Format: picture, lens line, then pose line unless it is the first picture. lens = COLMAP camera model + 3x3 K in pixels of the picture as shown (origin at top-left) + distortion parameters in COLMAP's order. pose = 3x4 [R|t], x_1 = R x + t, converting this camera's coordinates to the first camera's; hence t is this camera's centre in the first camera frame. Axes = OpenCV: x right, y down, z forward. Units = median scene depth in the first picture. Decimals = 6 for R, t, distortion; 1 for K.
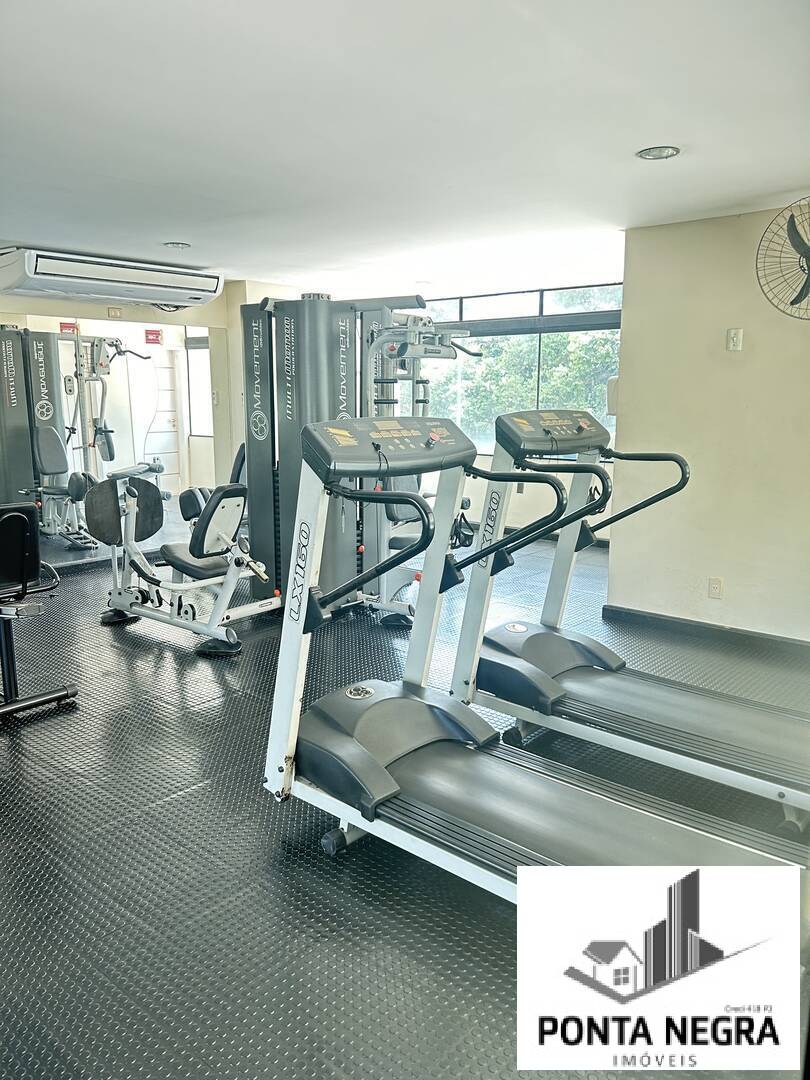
lens RADIAL K [[813.8, 0, 405.0], [0, 813.8, 540.0], [0, 0, 1]] dist [0.136629, -0.179822]
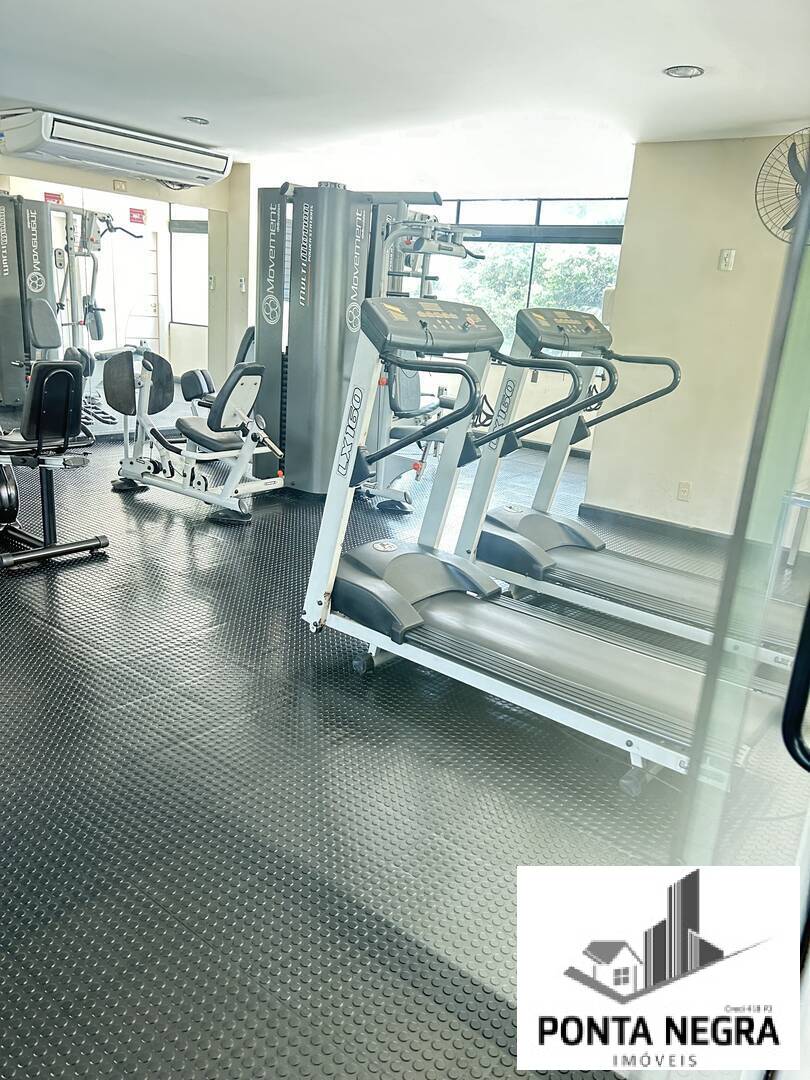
lens RADIAL K [[815.1, 0, 405.0], [0, 815.1, 540.0], [0, 0, 1]] dist [0.093773, -0.082767]
pose [[0.996502, 0.059972, 0.058202, -0.056081], [-0.065697, 0.992609, 0.102034, 0.034603], [-0.051653, -0.105501, 0.993077, -0.080878]]
